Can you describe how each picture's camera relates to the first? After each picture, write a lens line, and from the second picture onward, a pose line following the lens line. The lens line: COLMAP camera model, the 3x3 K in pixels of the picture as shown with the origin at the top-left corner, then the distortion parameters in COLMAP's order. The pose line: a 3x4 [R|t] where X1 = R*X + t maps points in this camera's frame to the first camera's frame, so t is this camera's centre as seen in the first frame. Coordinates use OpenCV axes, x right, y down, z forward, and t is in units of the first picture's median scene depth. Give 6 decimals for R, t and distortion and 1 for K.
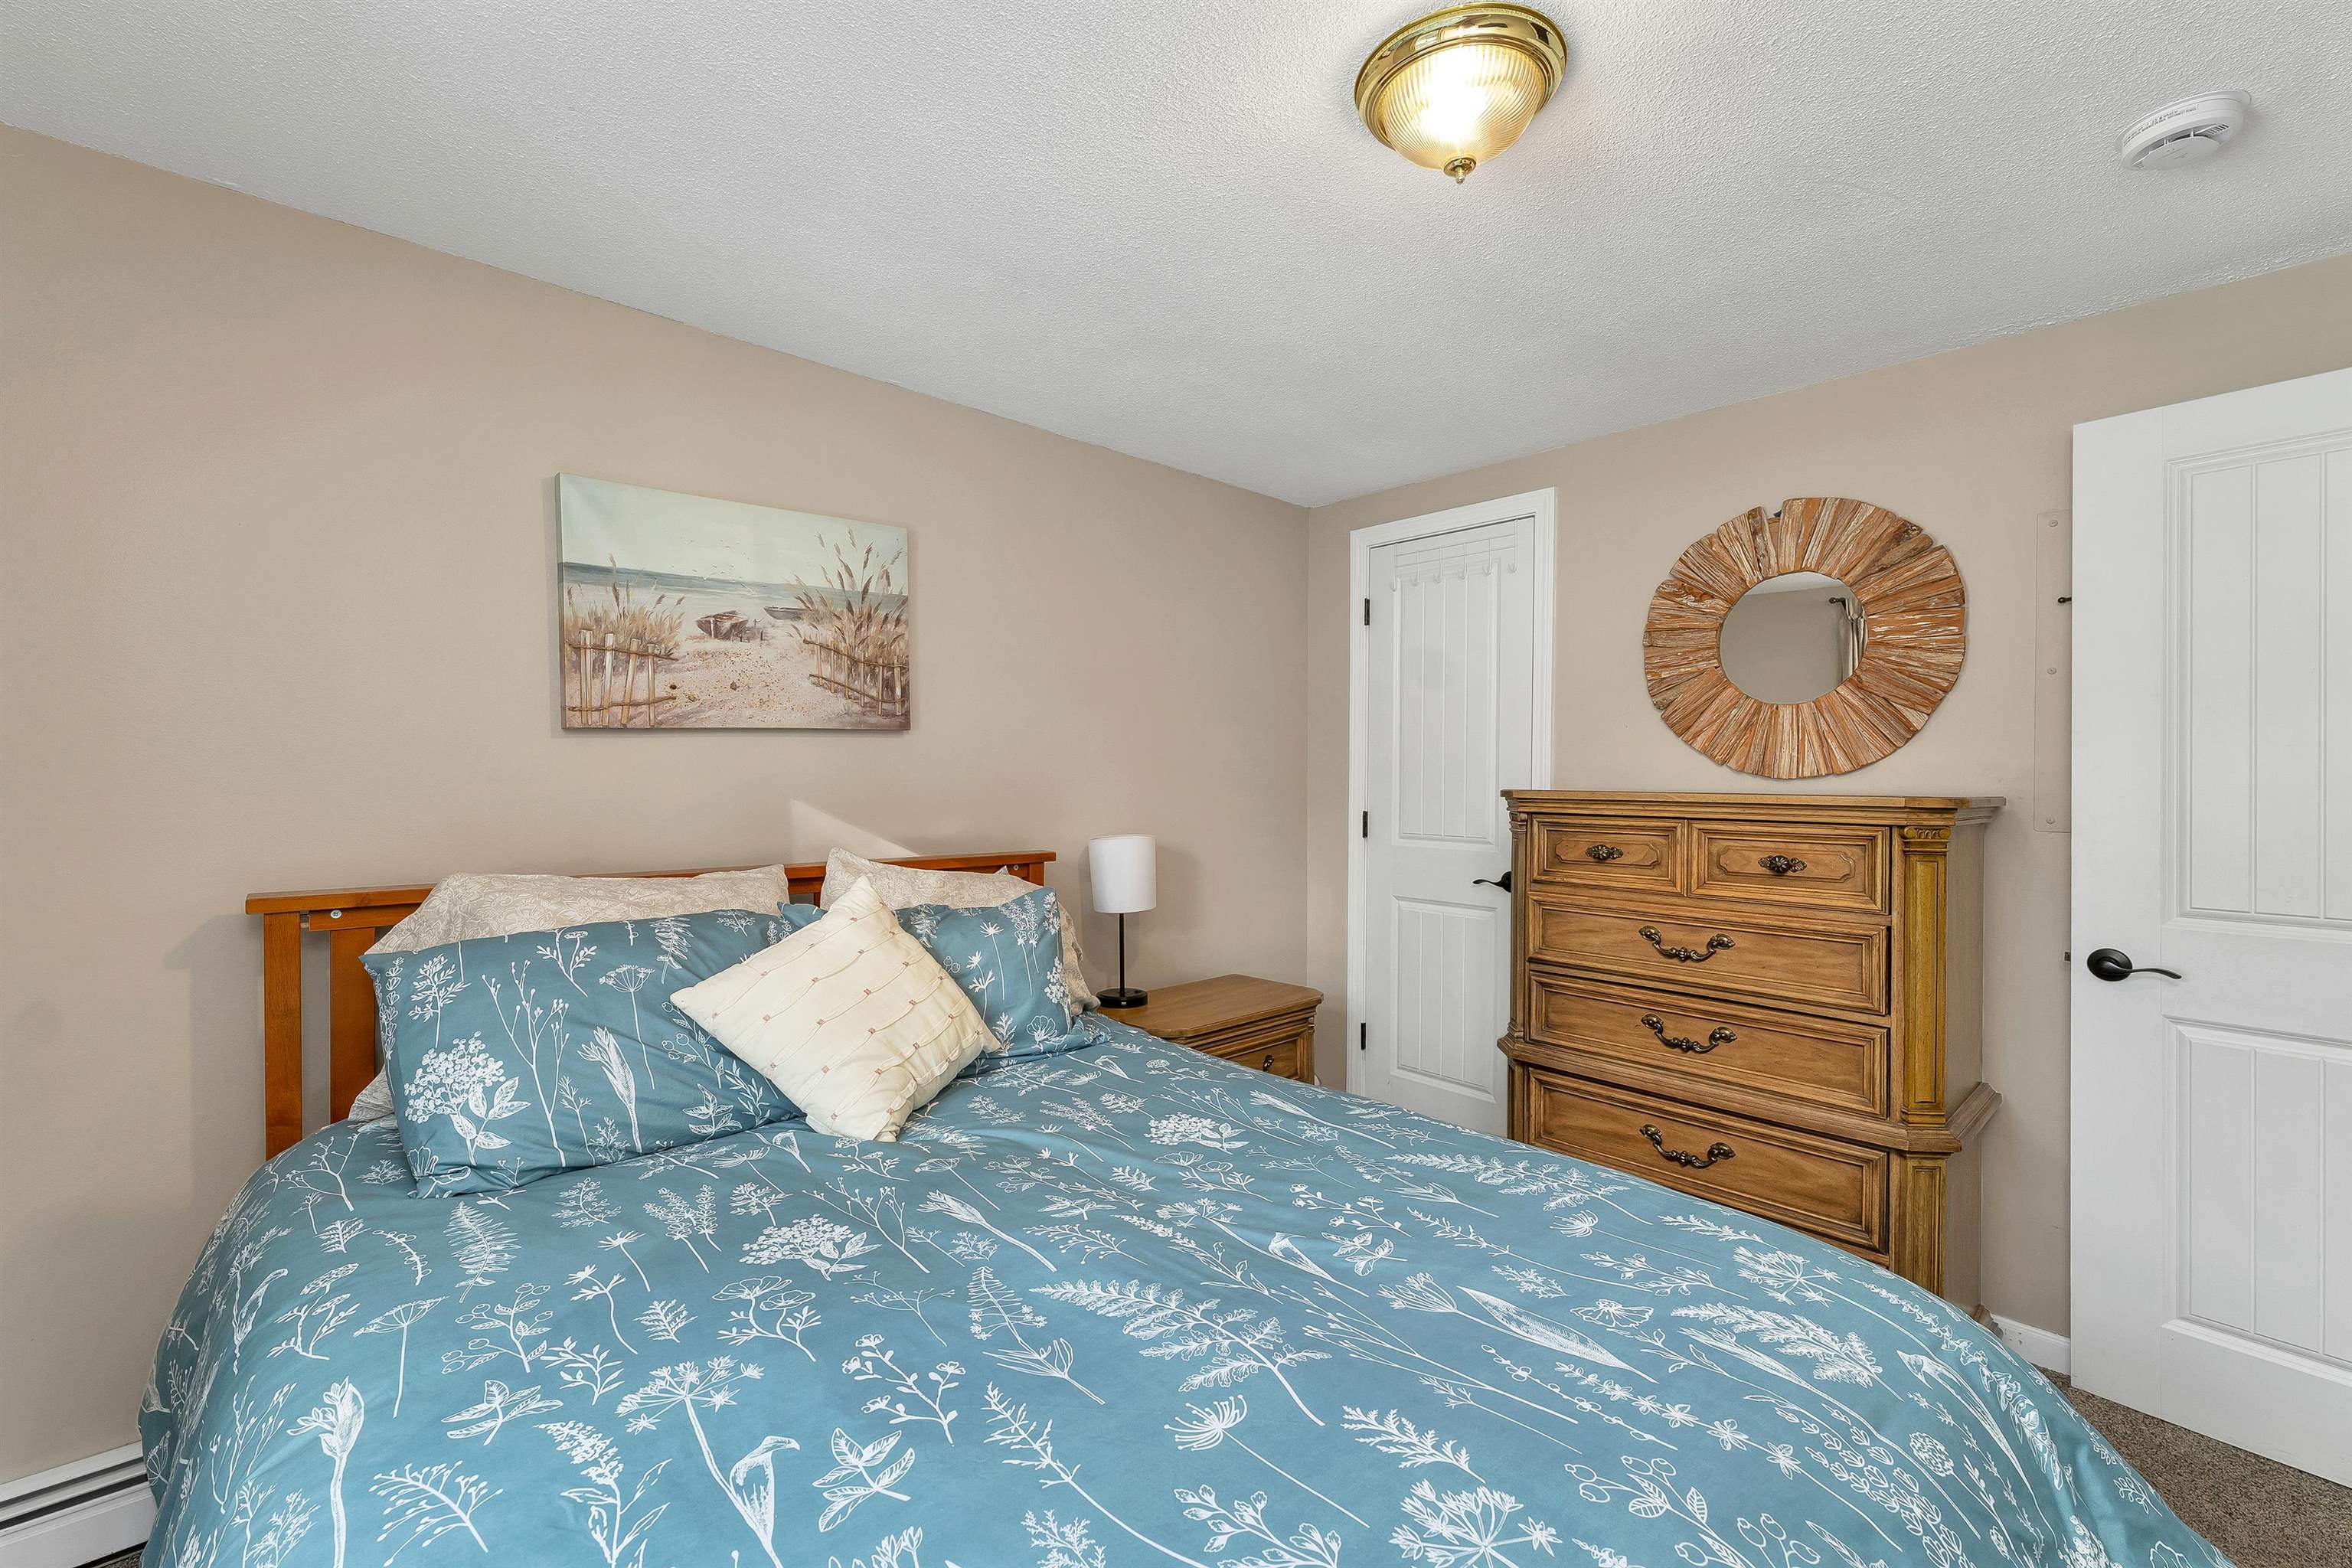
lens RADIAL K [[967.6, 0, 1173.3], [0, 967.6, 767.1], [0, 0, 1]] dist [0.000777, 0.000148]
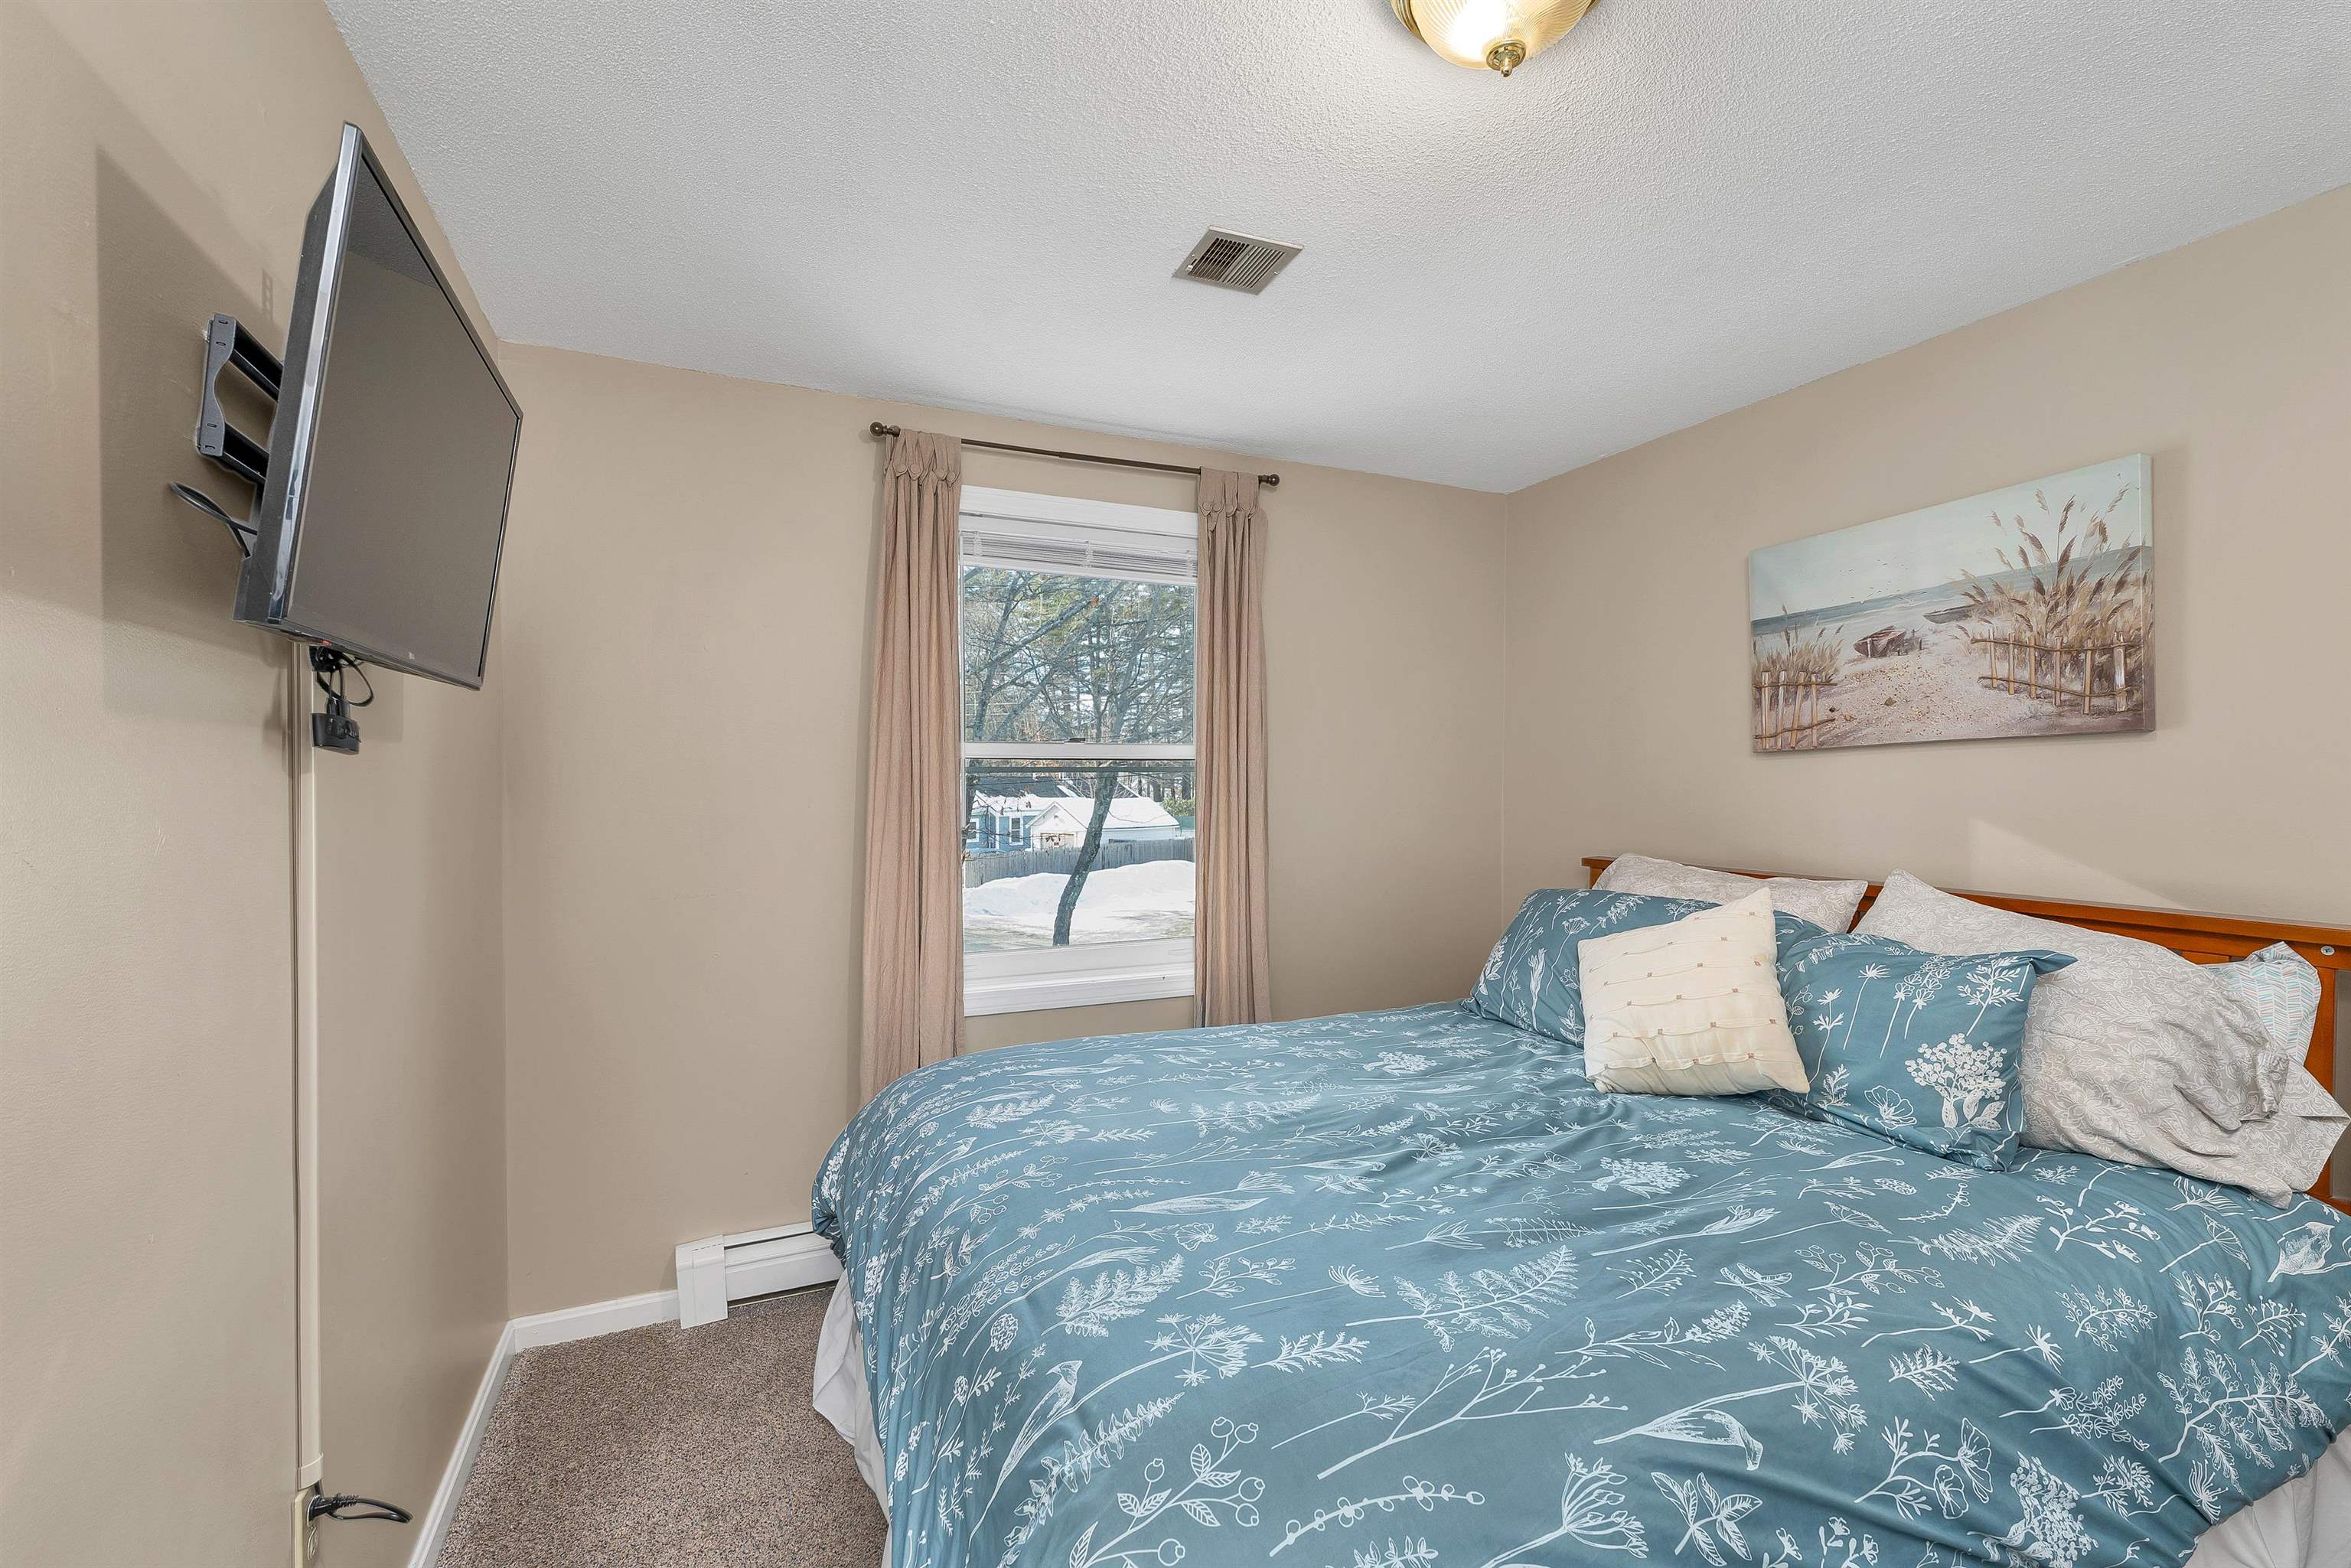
lens RADIAL K [[967.1, 0, 1172.8], [0, 967.1, 767.2], [0, 0, 1]] dist [0.000777, 0.000148]
pose [[-0.307022, -0.022446, -0.951438, 0.770701], [-0.001433, 0.999732, -0.023123, 0.008451], [0.951701, -0.005736, -0.306972, 0.642828]]
